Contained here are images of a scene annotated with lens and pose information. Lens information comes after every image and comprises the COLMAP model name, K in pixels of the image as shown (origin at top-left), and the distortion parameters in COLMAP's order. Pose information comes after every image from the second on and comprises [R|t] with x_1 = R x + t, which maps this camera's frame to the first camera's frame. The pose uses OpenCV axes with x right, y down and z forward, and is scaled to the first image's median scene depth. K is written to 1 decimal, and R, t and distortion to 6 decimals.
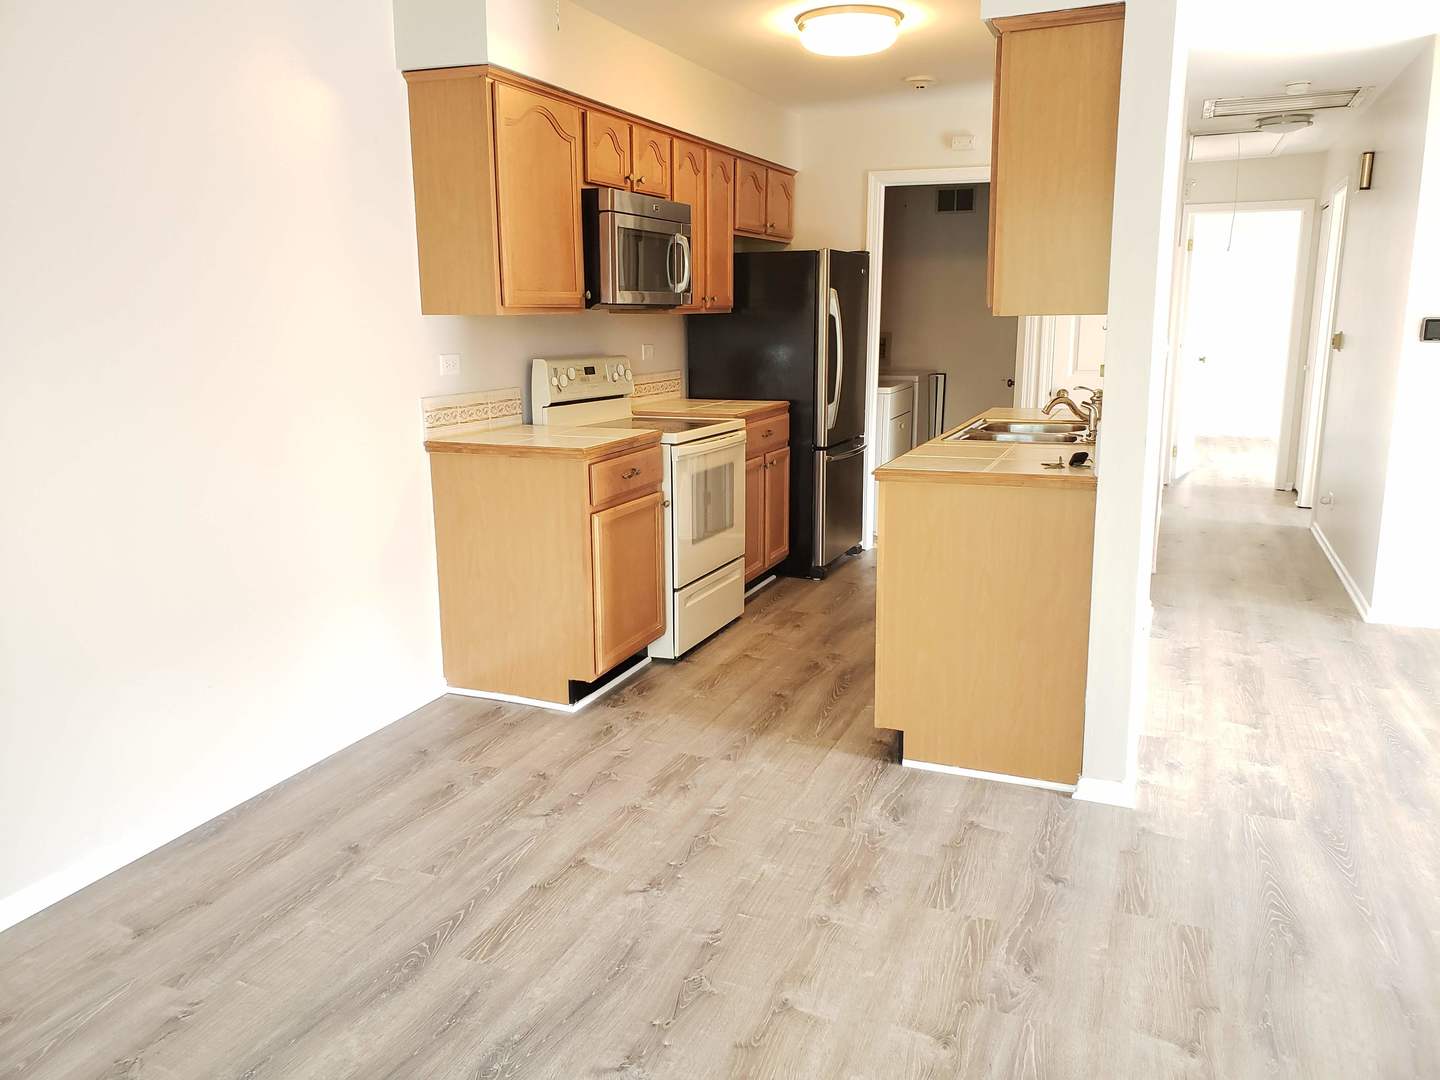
lens RADIAL K [[1118.5, 0, 716.3], [0, 1118.5, 536.8], [0, 0, 1]] dist [0.030919, -0.014014]
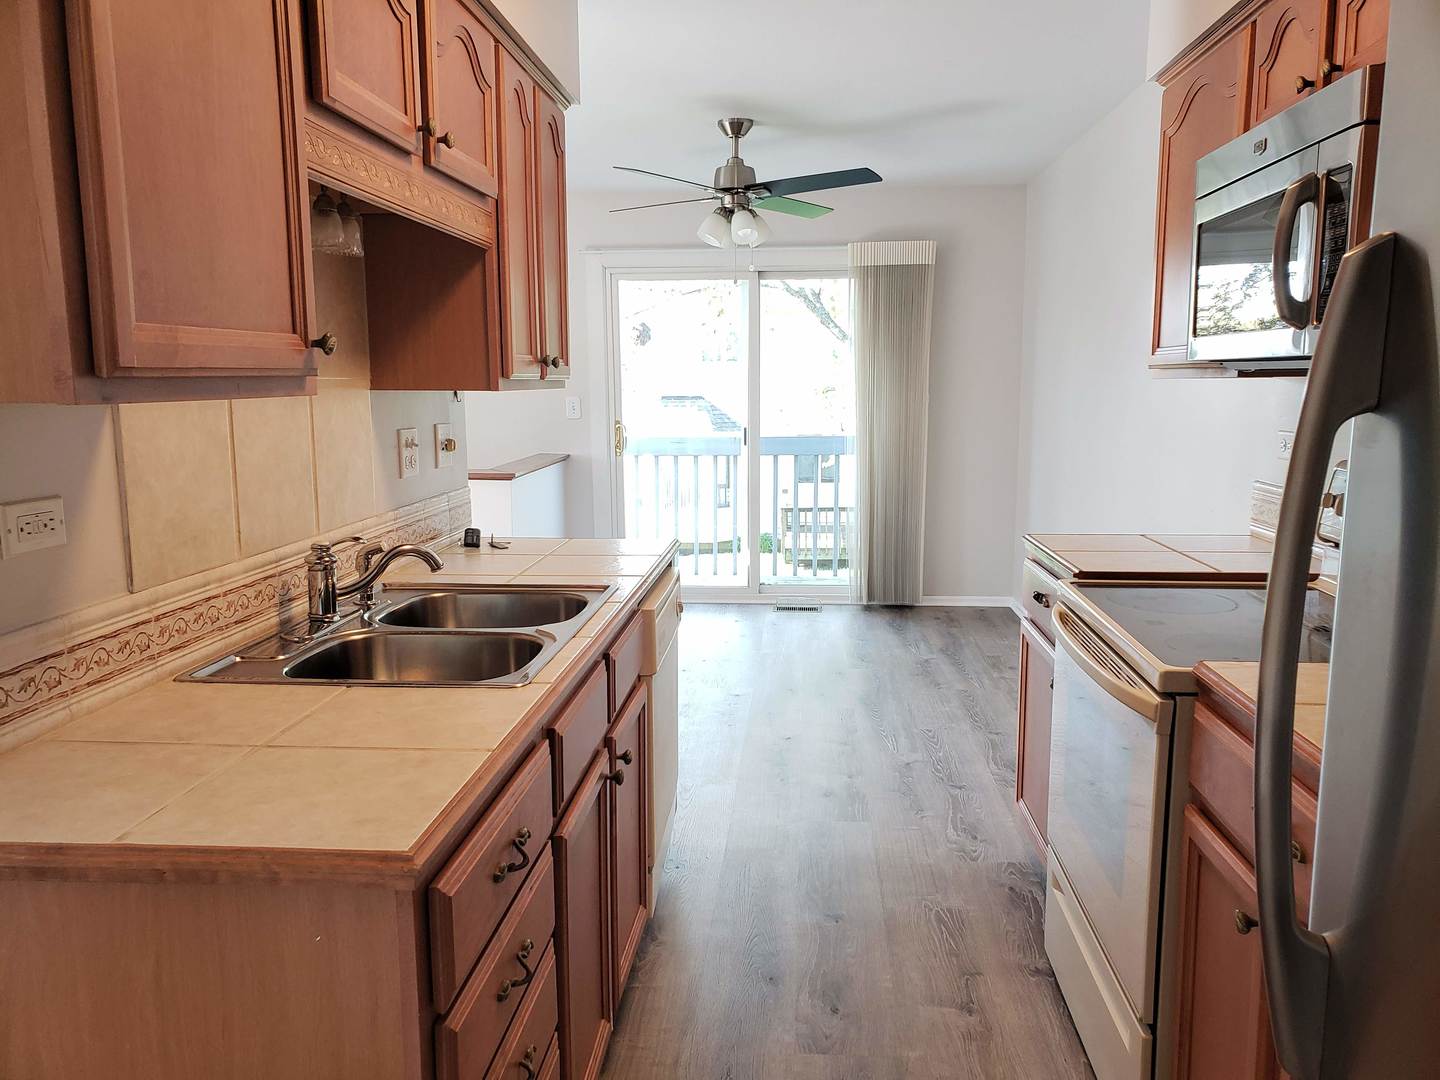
lens RADIAL K [[1123.6, 0, 721.0], [0, 1123.6, 540.0], [0, 0, 1]] dist [-0.002015, 0.000051]
pose [[-0.953063, 0.054713, -0.297788, 0.338324], [-0.048812, 0.942906, 0.329463, -0.326226], [0.298812, 0.328535, -0.895978, 1.609071]]
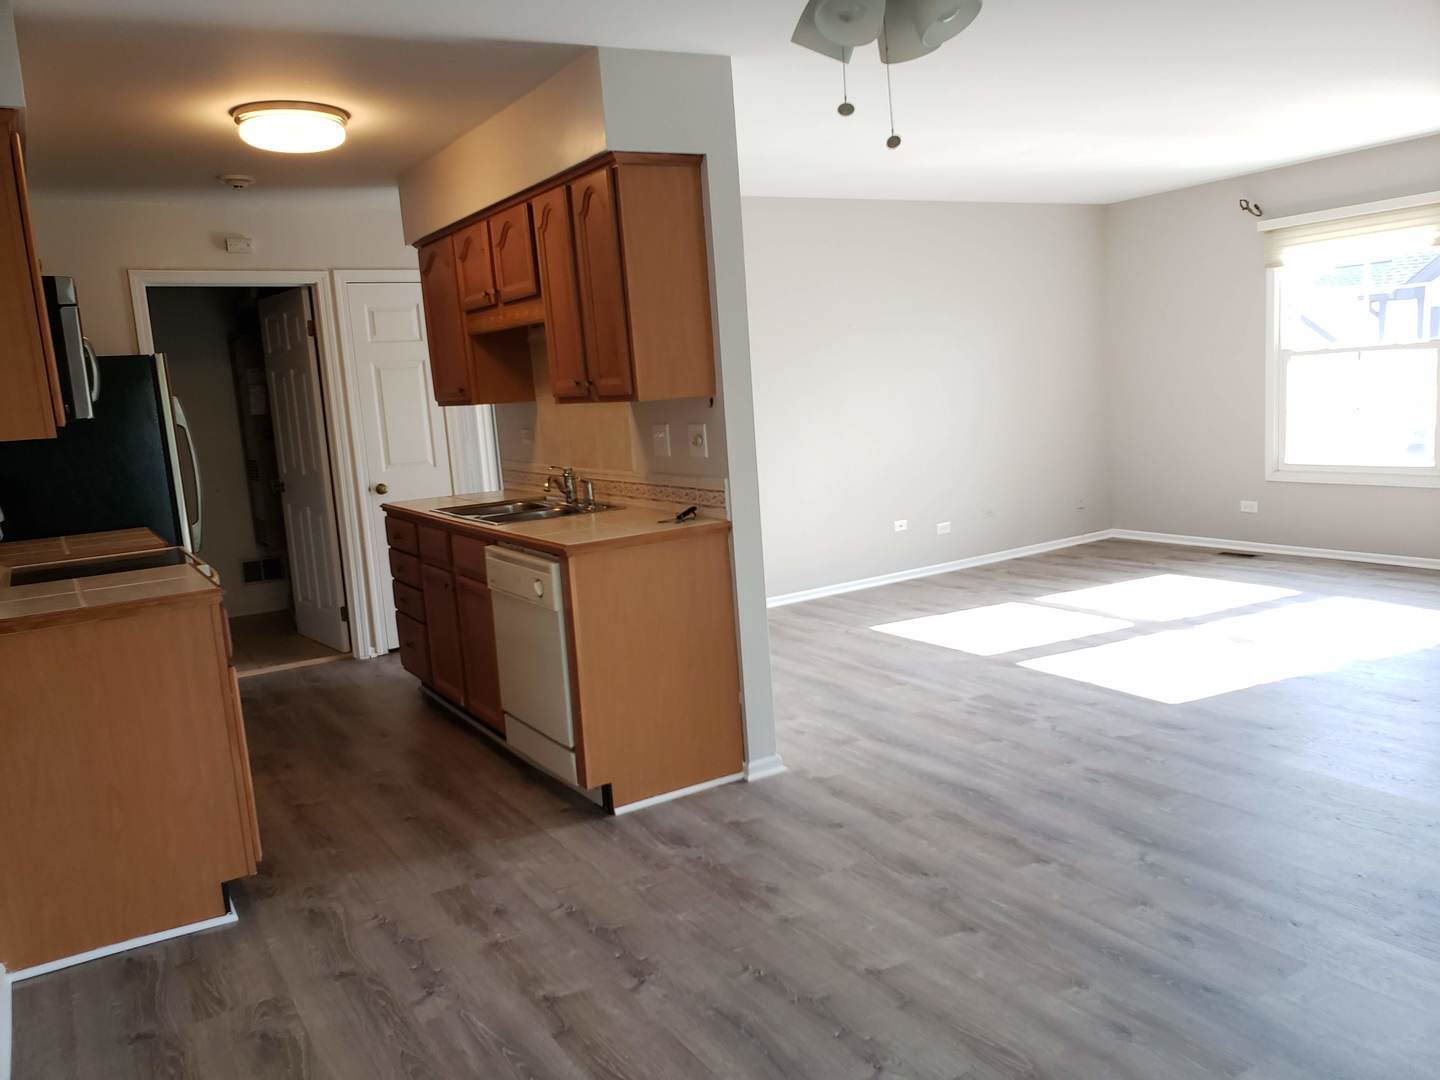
lens RADIAL K [[1118.5, 0, 727.2], [0, 1118.5, 541.0], [0, 0, 1]] dist [0.030919, -0.014014]
pose [[0.589073, -0.152318, 0.793595, -0.519709], [0.224109, 0.974345, 0.020657, -0.044727], [-0.776382, 0.165684, 0.608096, 0.197018]]
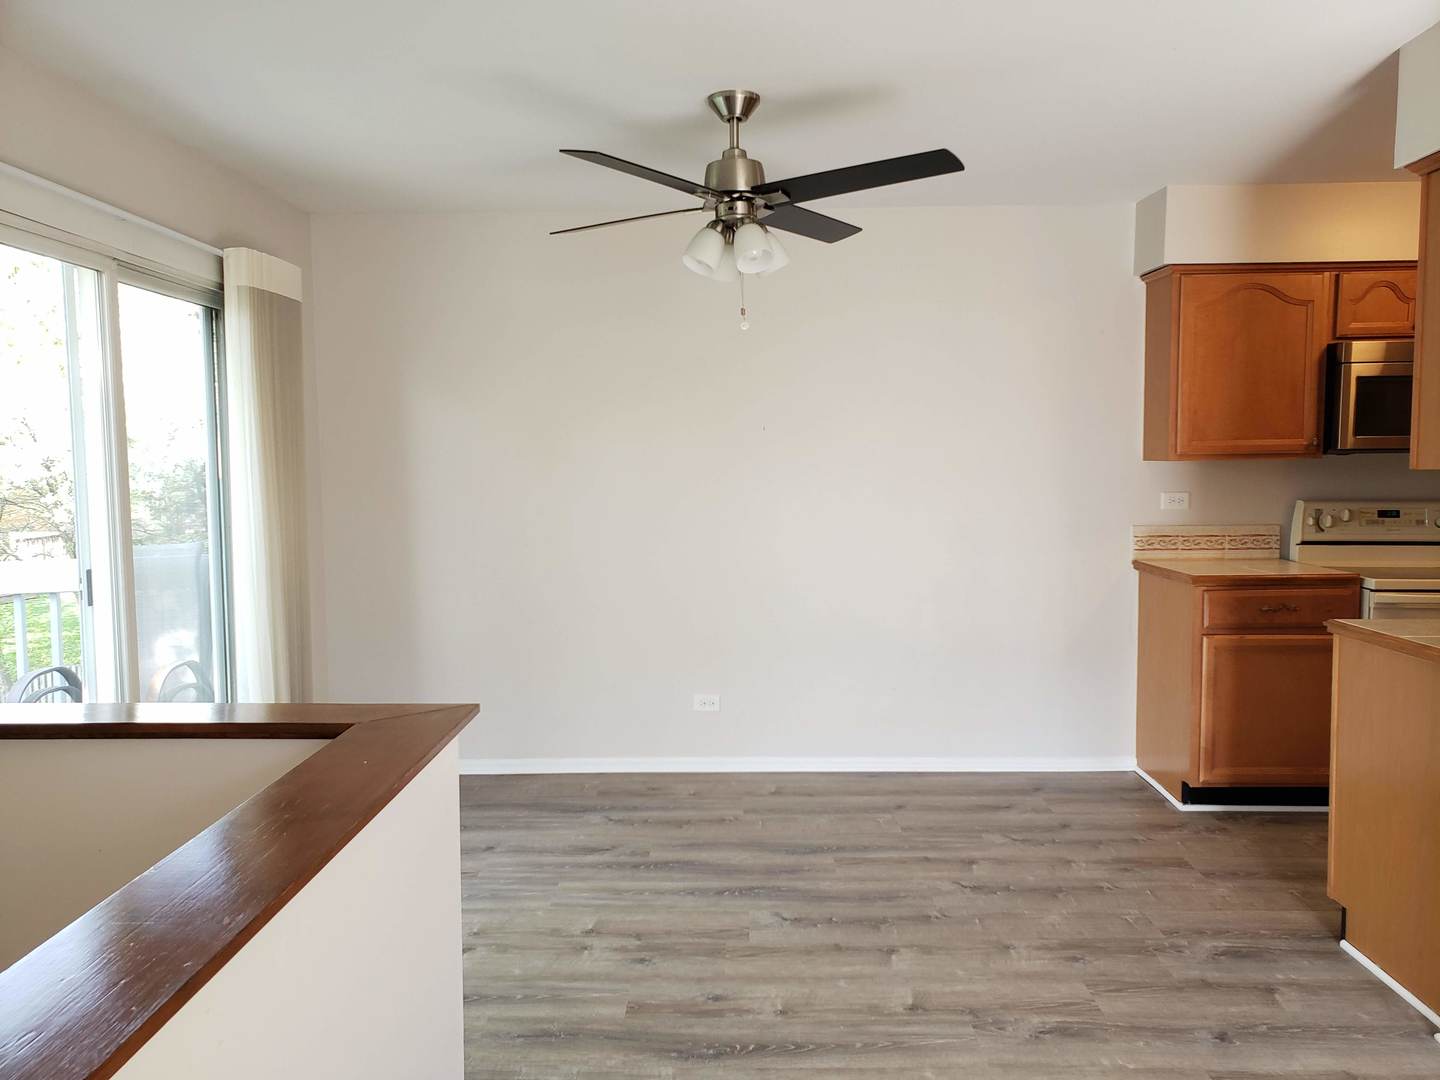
lens RADIAL K [[1118.5, 0, 727.5], [0, 1118.5, 549.8], [0, 0, 1]] dist [0.030919, -0.014014]
pose [[0.365354, 0.083361, -0.927129, 0.732074], [-0.179829, 0.983541, 0.017568, -0.037695], [0.913334, 0.160306, 0.374331, 0.121889]]
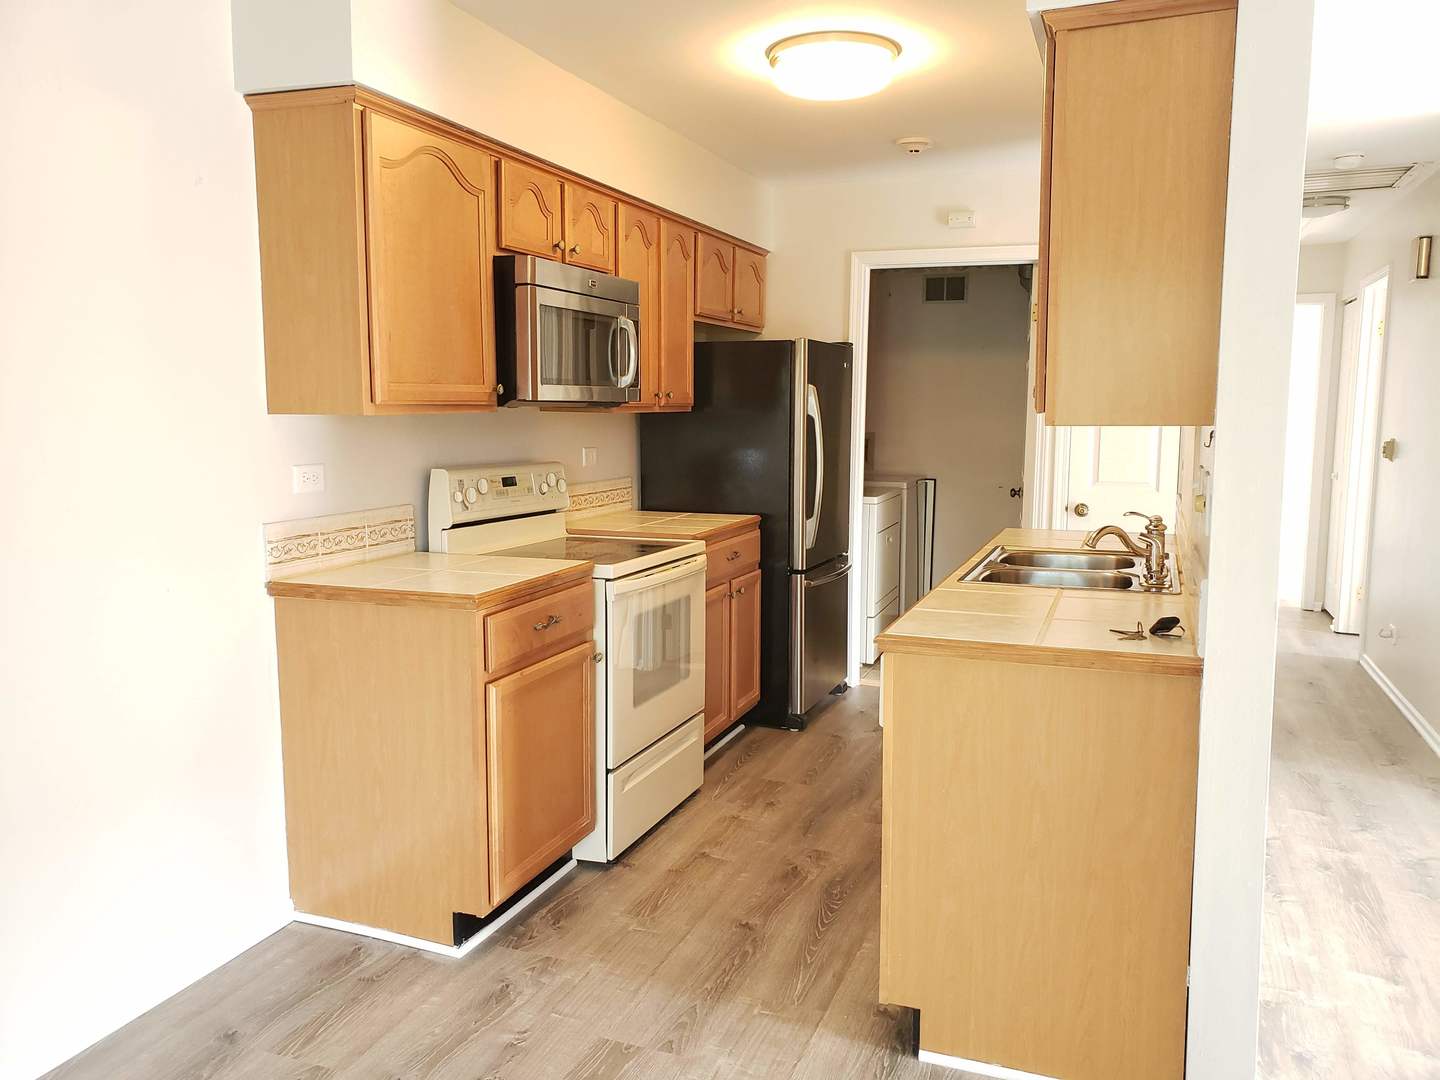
lens RADIAL K [[1118.5, 0, 717.7], [0, 1118.5, 536.5], [0, 0, 1]] dist [0.030919, -0.014014]
pose [[0.999697, 0.005883, 0.023916, 0.020218], [-0.003911, 0.996653, -0.081661, -0.055667], [-0.024316, 0.081542, 0.996373, 0.250259]]
